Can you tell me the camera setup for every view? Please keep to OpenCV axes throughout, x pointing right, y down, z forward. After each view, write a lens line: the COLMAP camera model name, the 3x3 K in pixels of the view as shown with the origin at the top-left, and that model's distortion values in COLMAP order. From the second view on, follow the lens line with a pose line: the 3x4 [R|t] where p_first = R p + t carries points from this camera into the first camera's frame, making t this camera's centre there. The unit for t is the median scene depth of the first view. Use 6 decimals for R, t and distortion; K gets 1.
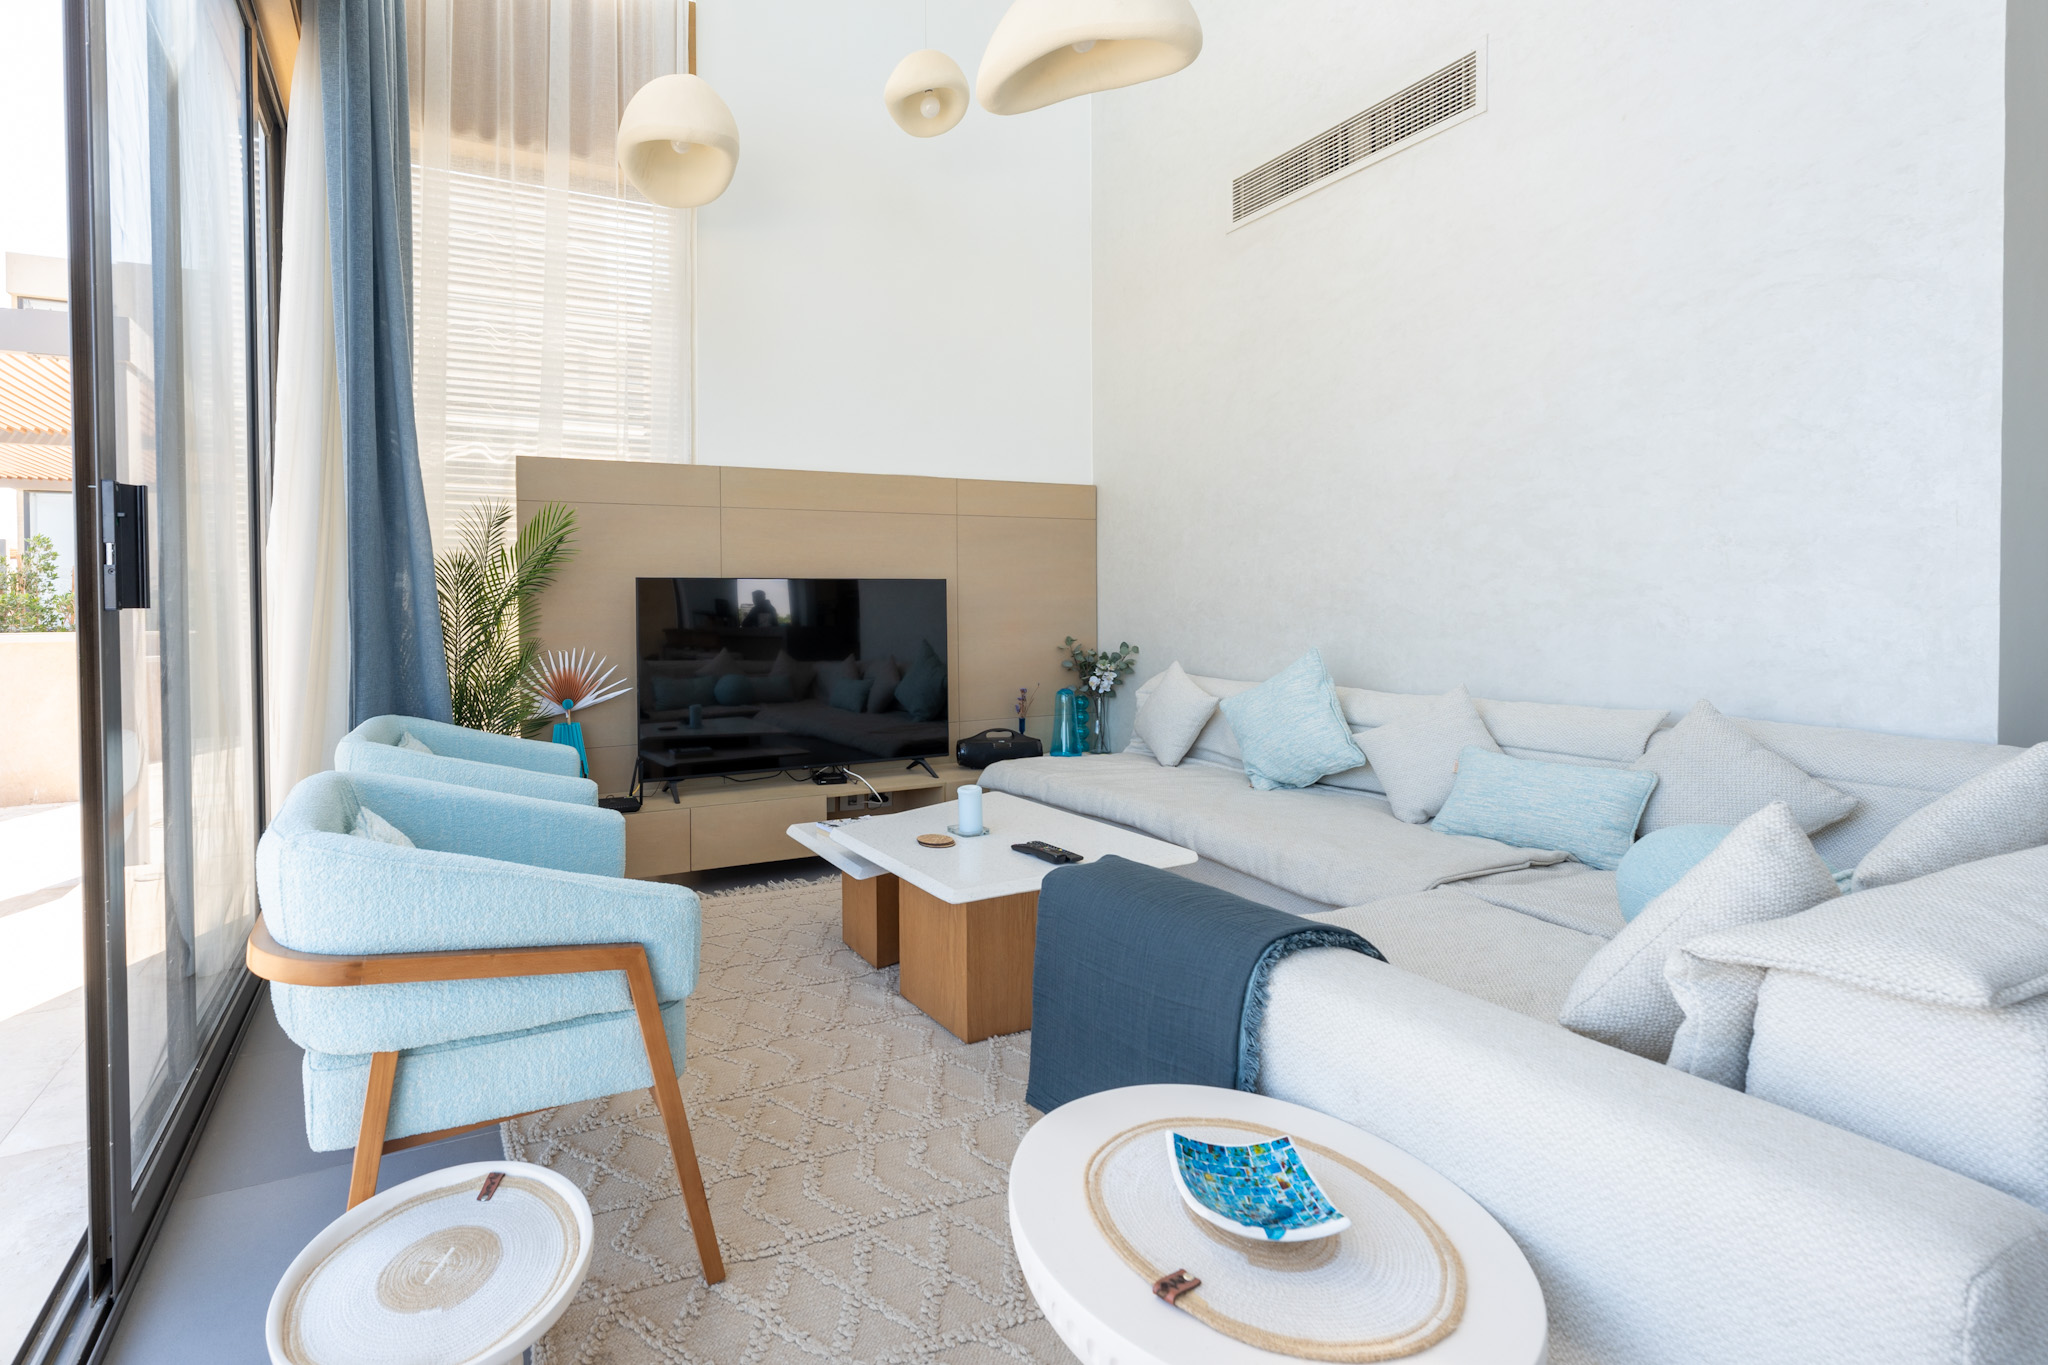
lens RADIAL K [[784.8, 0, 779.3], [0, 784.8, 619.1], [0, 0, 1]] dist [-0.000904, -0.000186]
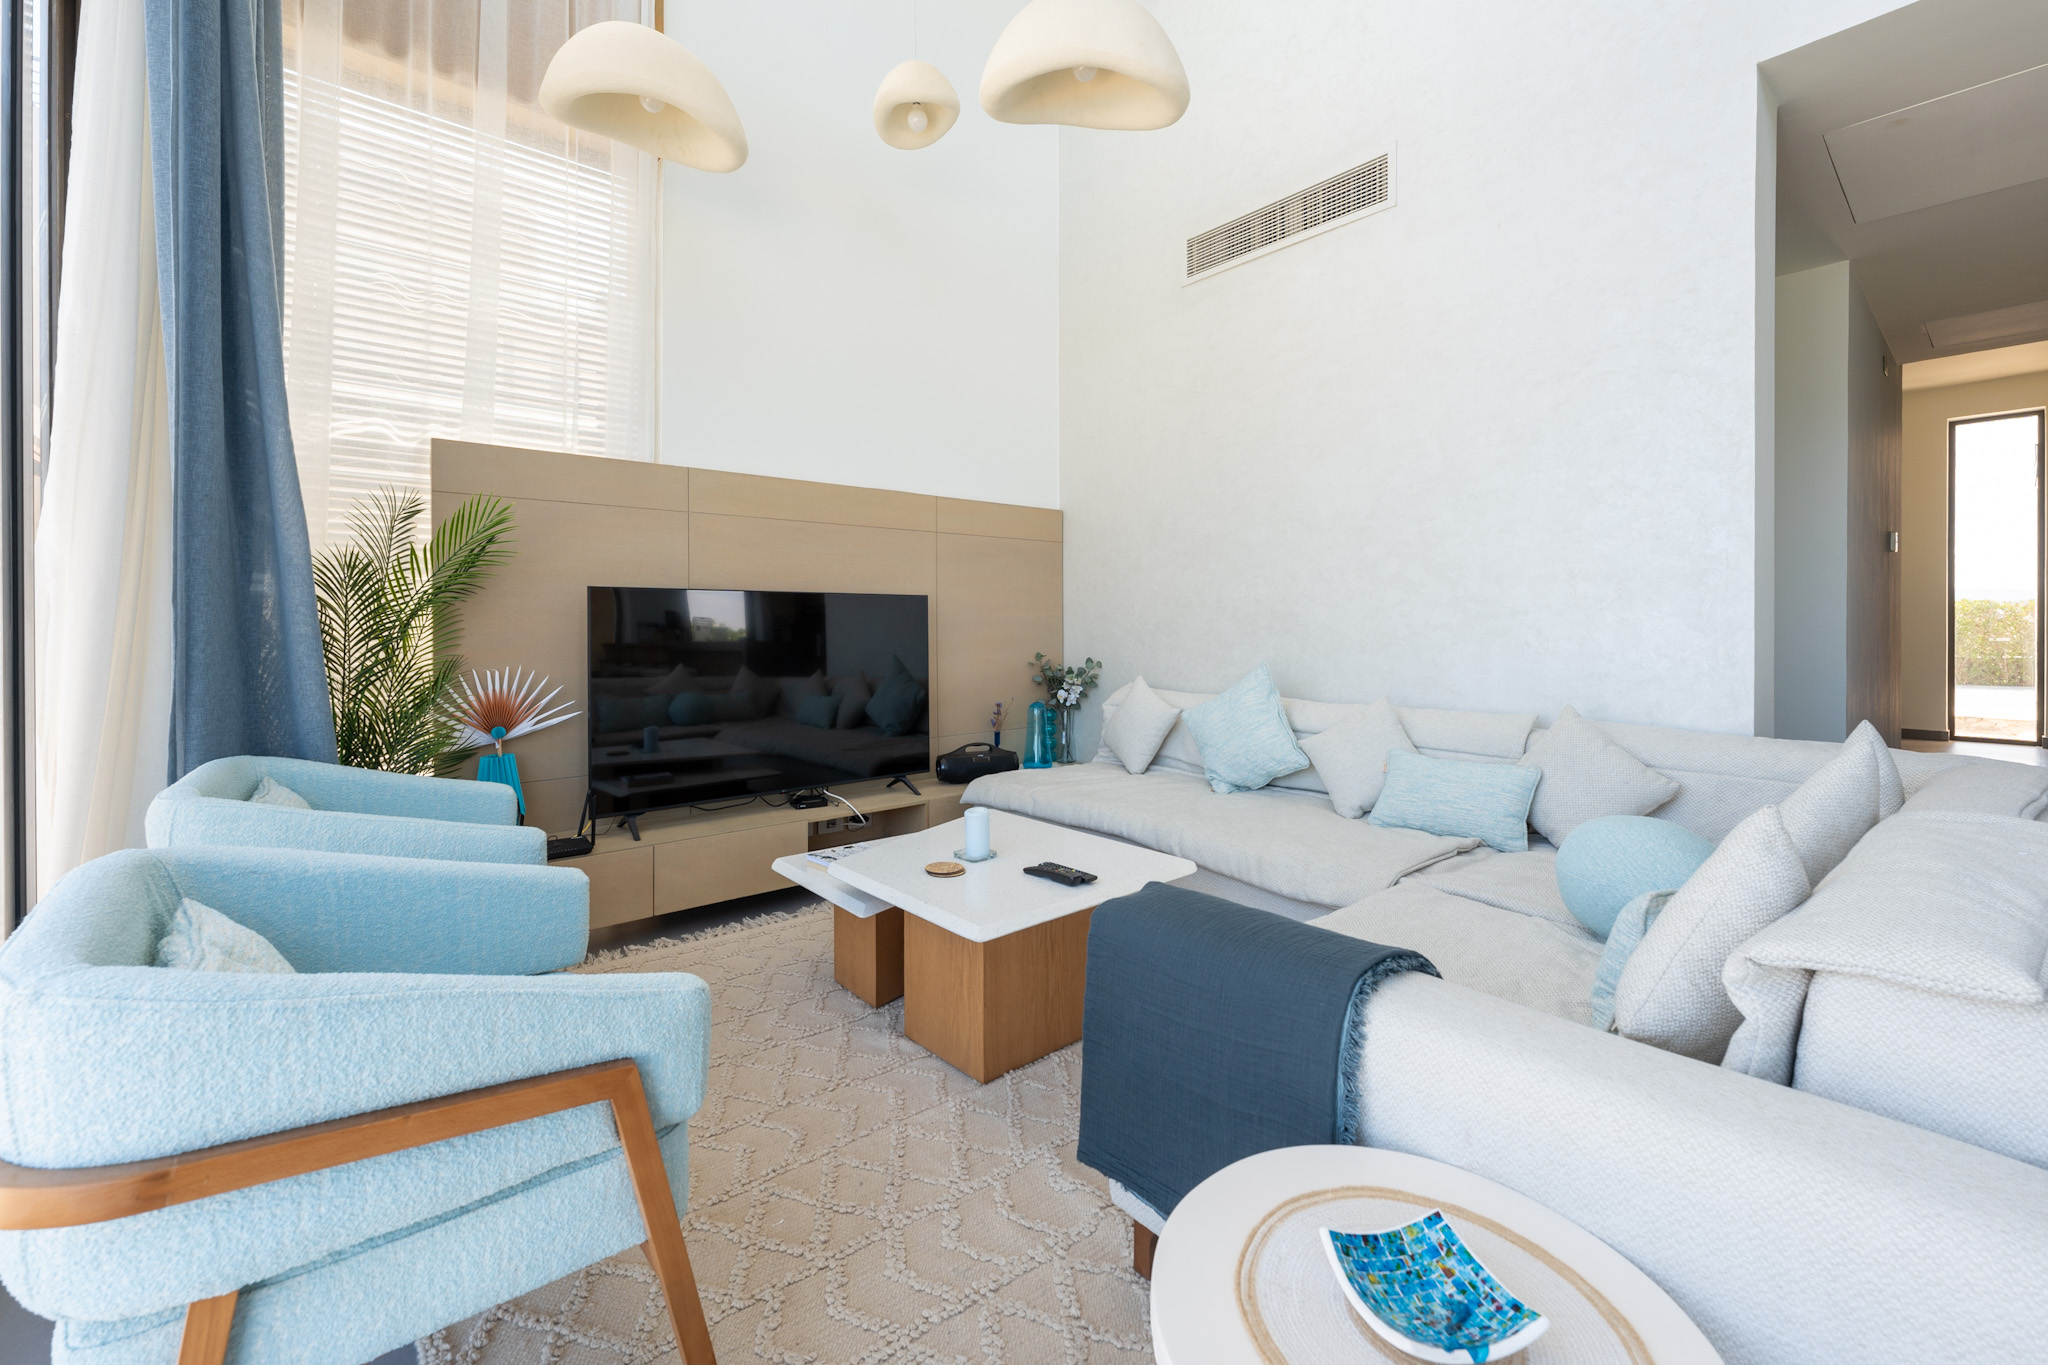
lens RADIAL K [[760.0, 0, 962.2], [0, 760.0, 628.9], [0, 0, 1]] dist [0.000434, -0.000316]
pose [[0.957119, 0.007528, 0.289596, -0.048002], [-0.005391, 0.999952, -0.008177, -0.000904], [-0.289644, 0.006265, 0.957114, 0.108691]]
